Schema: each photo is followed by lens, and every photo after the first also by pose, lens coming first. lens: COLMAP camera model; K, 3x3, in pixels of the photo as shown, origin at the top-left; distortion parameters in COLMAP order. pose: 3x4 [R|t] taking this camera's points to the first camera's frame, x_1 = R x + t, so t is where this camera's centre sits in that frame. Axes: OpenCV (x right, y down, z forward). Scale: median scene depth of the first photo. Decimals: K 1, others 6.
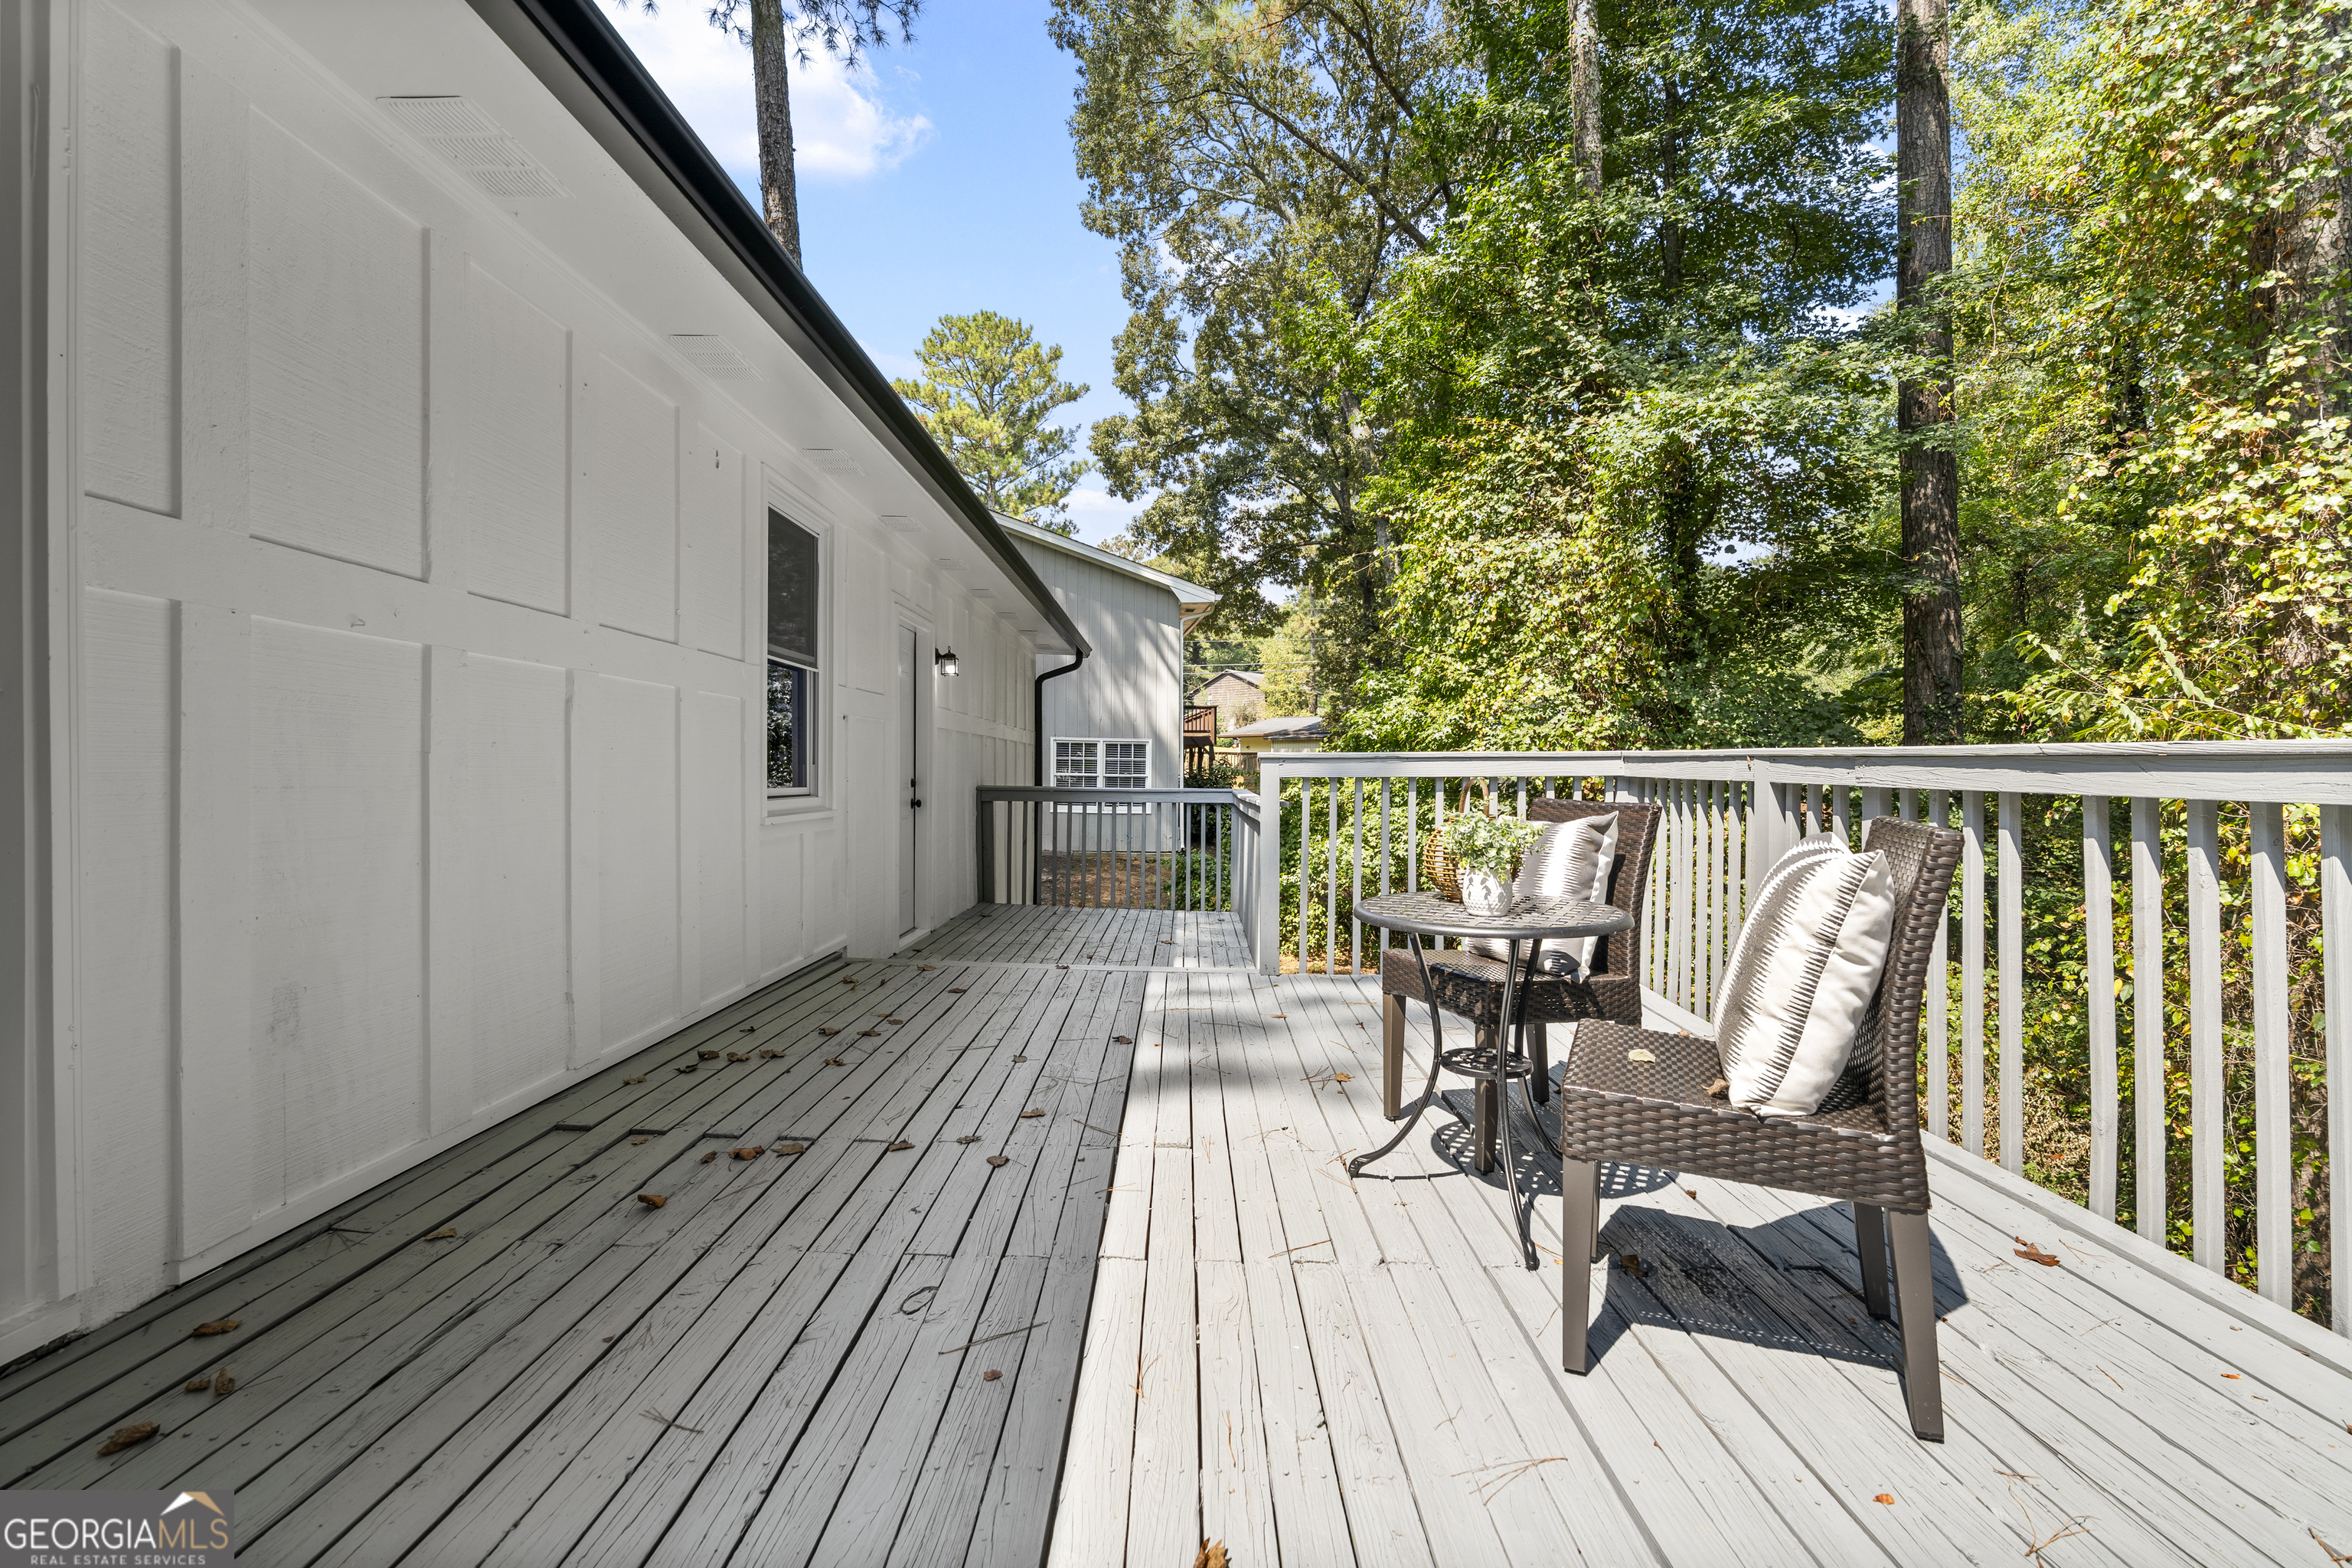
lens RADIAL K [[1065.3, 0, 1174.6], [0, 1065.3, 773.4], [0, 0, 1]] dist [-0.005375, 0.000799]
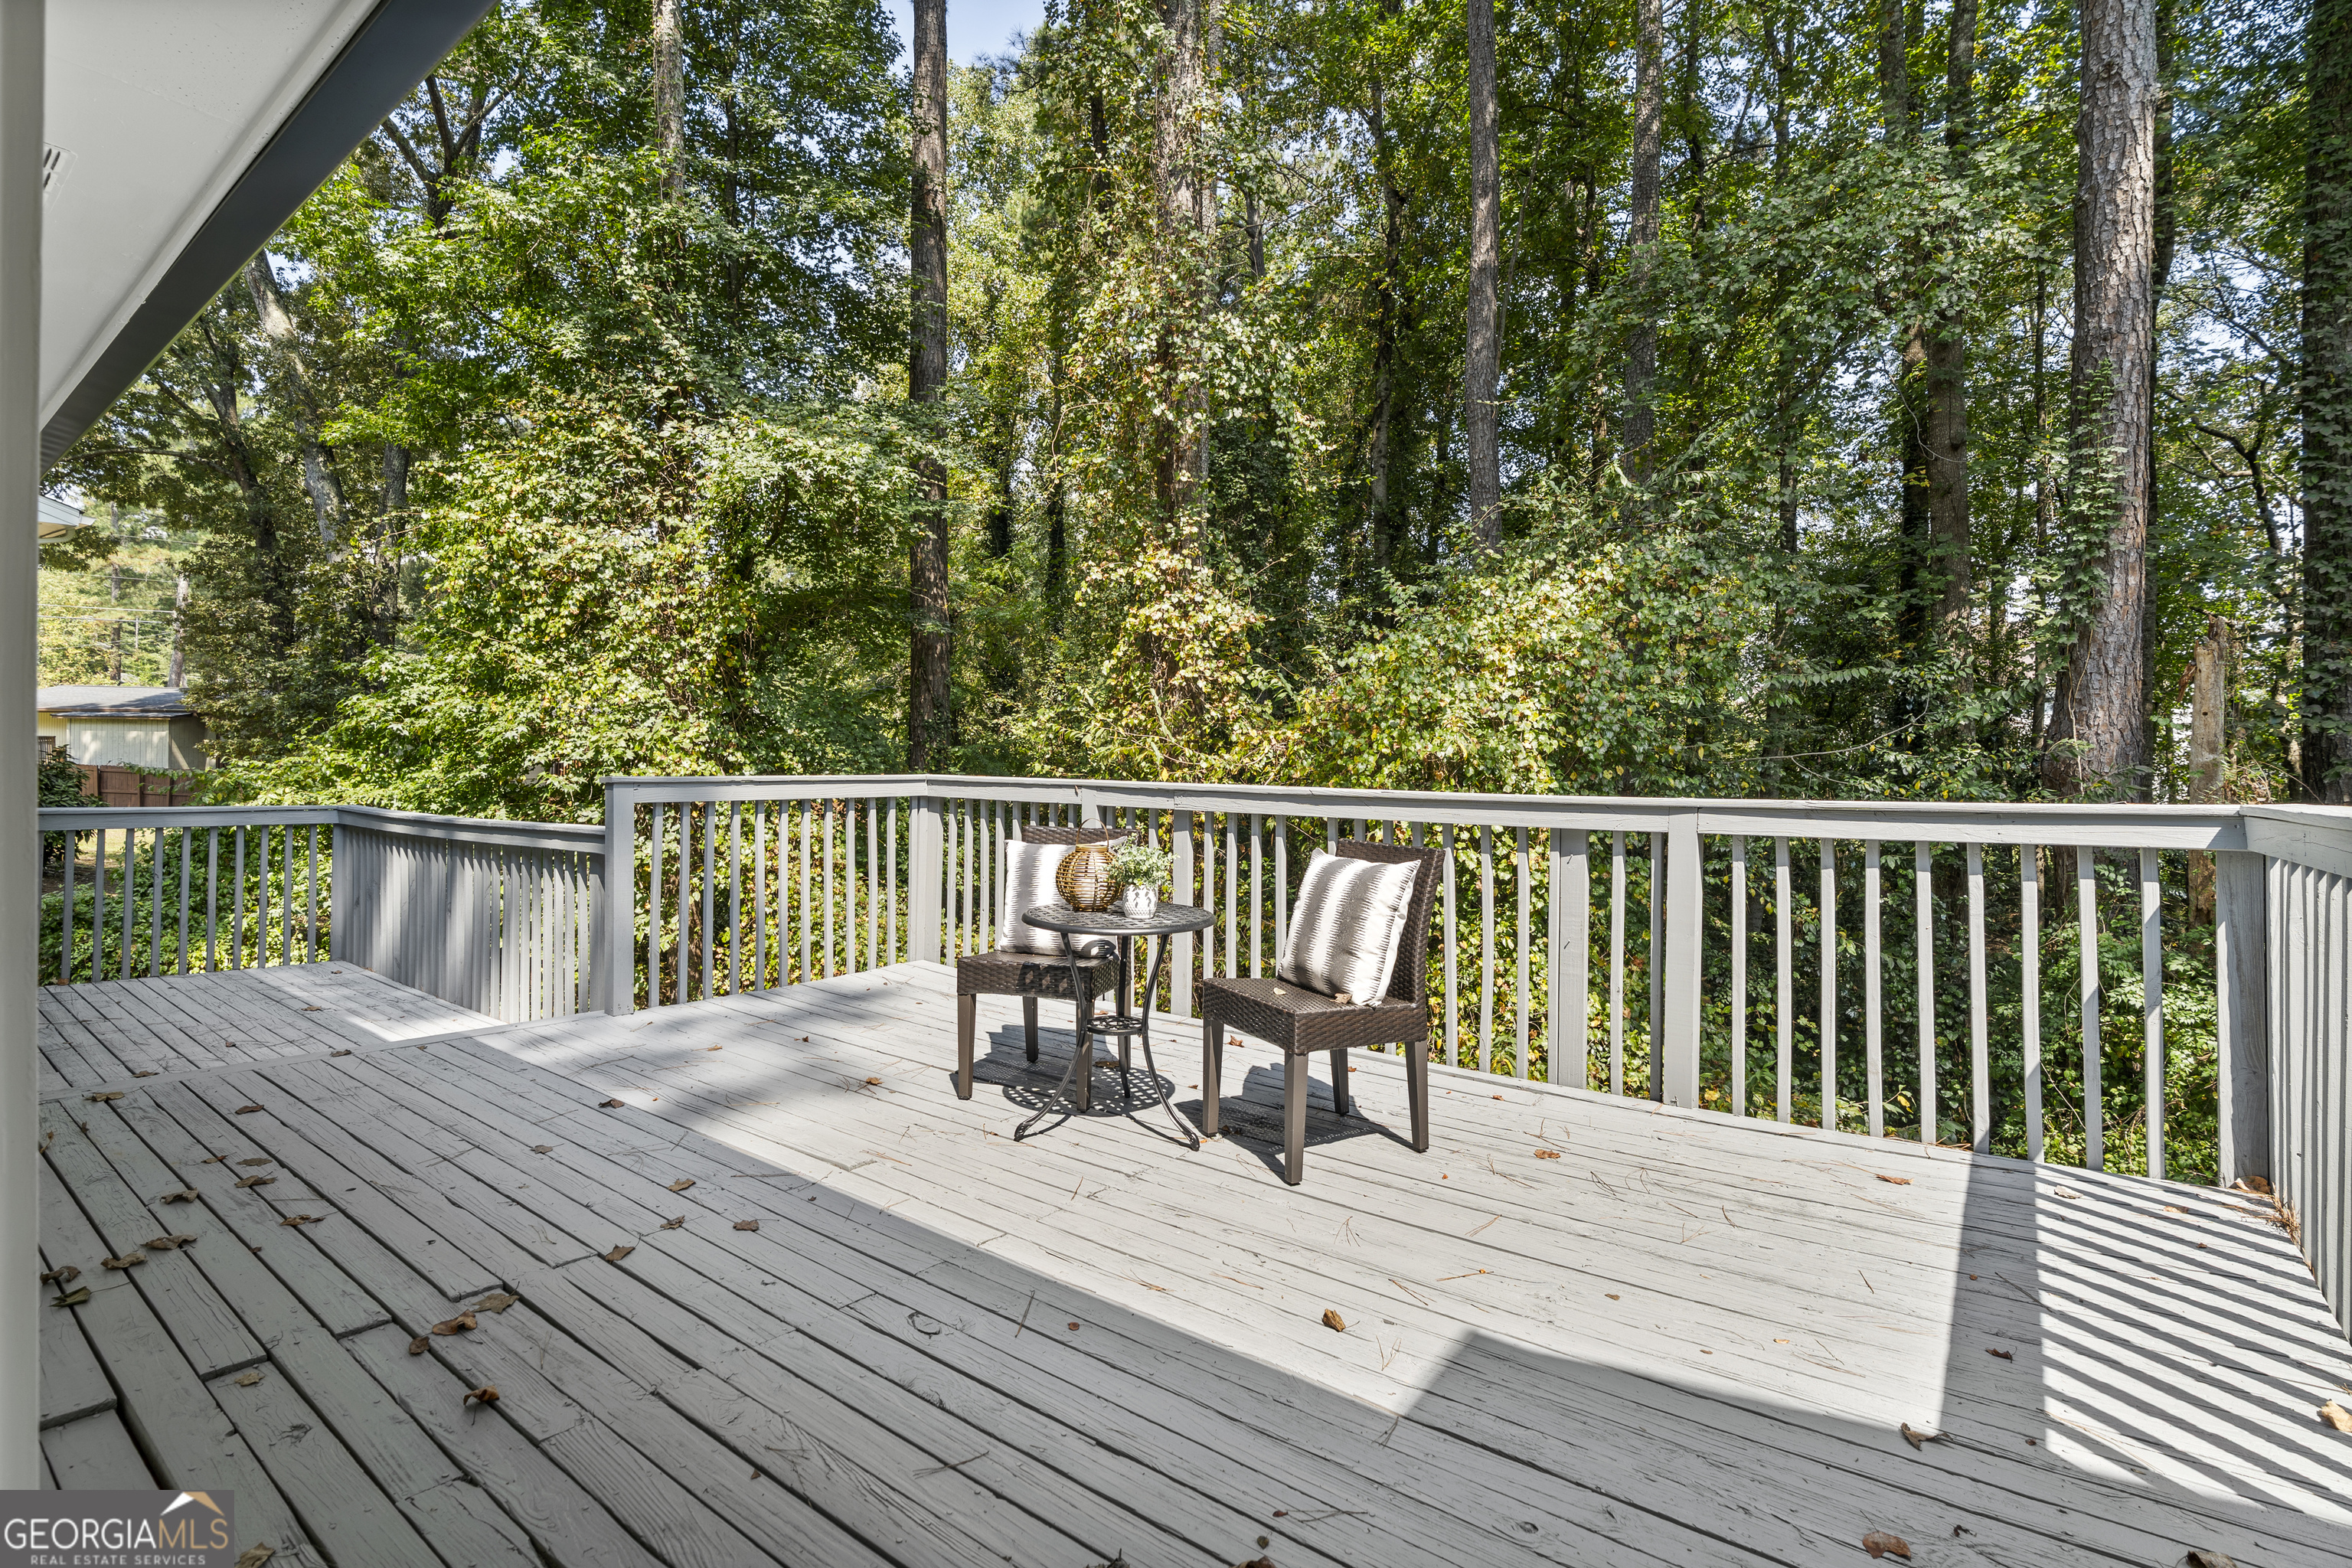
lens RADIAL K [[1065.3, 0, 1176.2], [0, 1065.3, 774.4], [0, 0, 1]] dist [-0.005375, 0.000799]
pose [[0.597870, -0.000851, 0.801592, -0.136202], [-0.005883, 0.999968, 0.005449, -0.010943], [-0.801571, -0.007973, 0.597846, 0.020390]]
